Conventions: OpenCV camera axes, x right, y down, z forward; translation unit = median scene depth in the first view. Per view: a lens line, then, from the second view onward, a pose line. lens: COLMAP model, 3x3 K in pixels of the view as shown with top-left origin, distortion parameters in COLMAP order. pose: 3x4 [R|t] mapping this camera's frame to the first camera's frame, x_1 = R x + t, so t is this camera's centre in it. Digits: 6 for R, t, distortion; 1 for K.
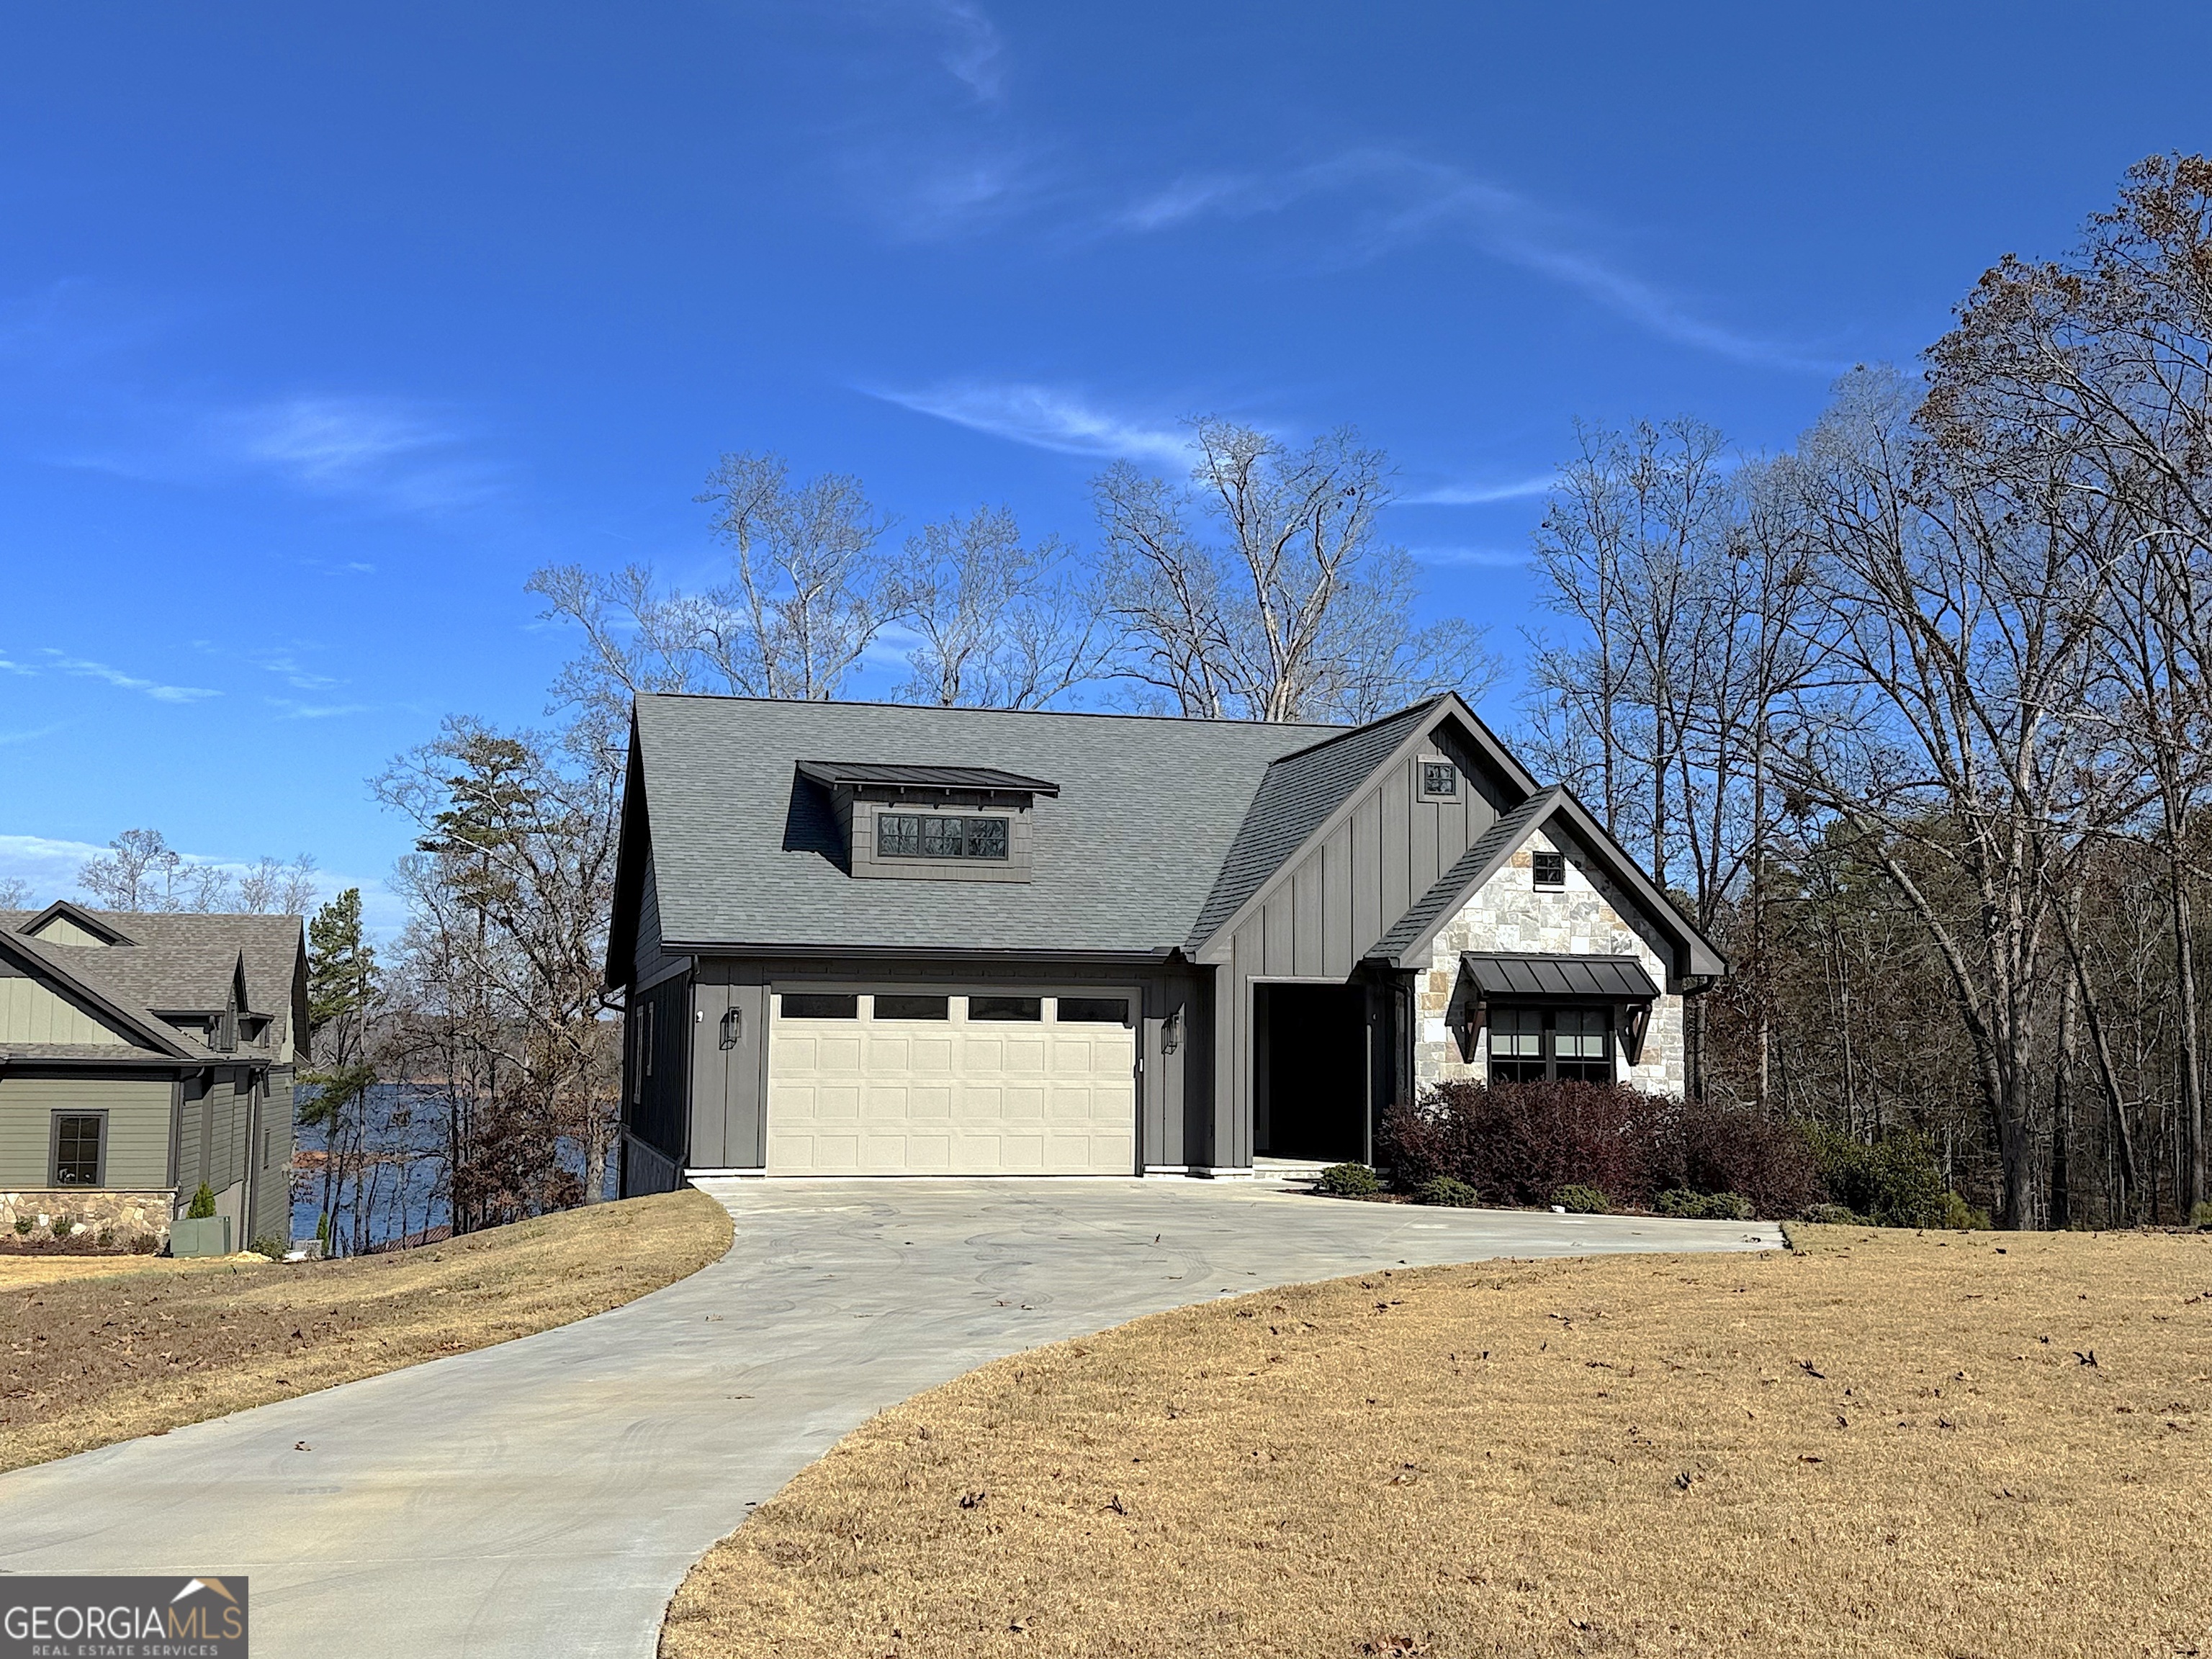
lens RADIAL K [[2382.4, 0, 1106.0], [0, 2382.4, 829.5], [0, 0, 1]] dist [0.115178, -0.002543]
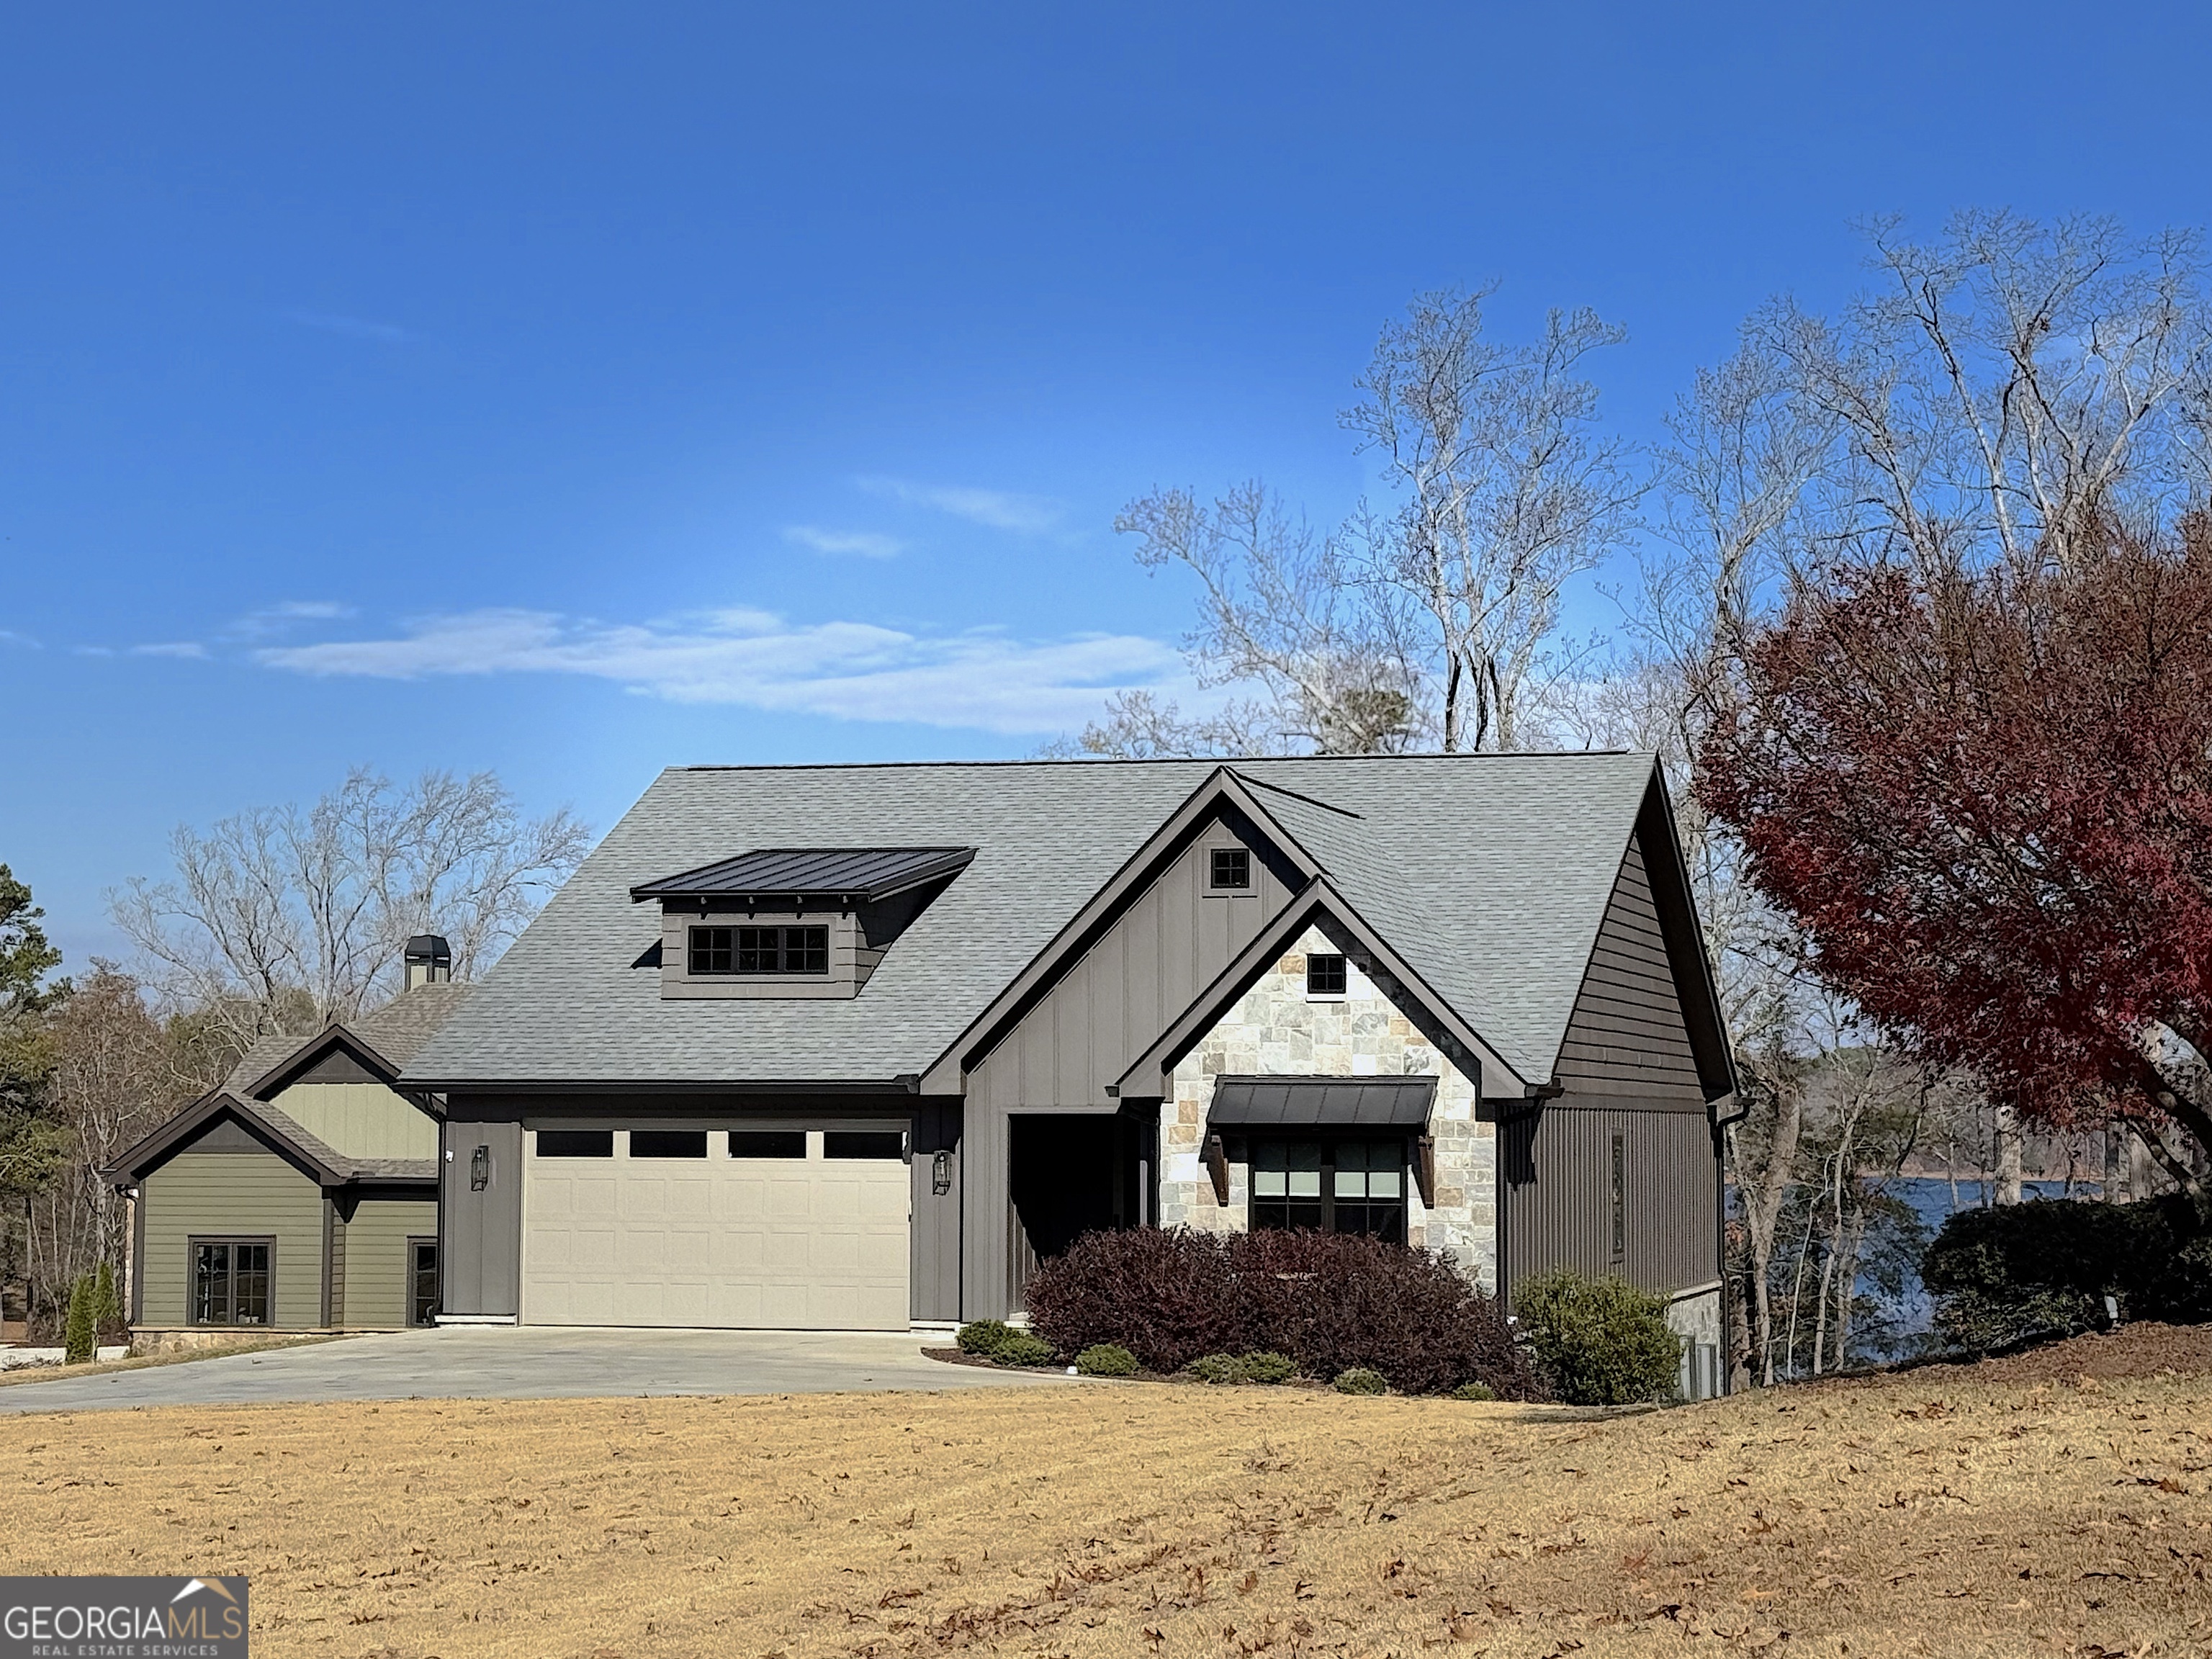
lens RADIAL K [[4401.5, 0, 1106.0], [0, 4401.5, 829.5], [0, 0, 1]] dist [-0.038583, -0.031259]
pose [[0.872703, -0.038248, -0.486750, 0.875220], [0.051159, 0.998603, 0.013256, -0.058784], [0.485563, -0.036470, 0.873440, -0.382021]]
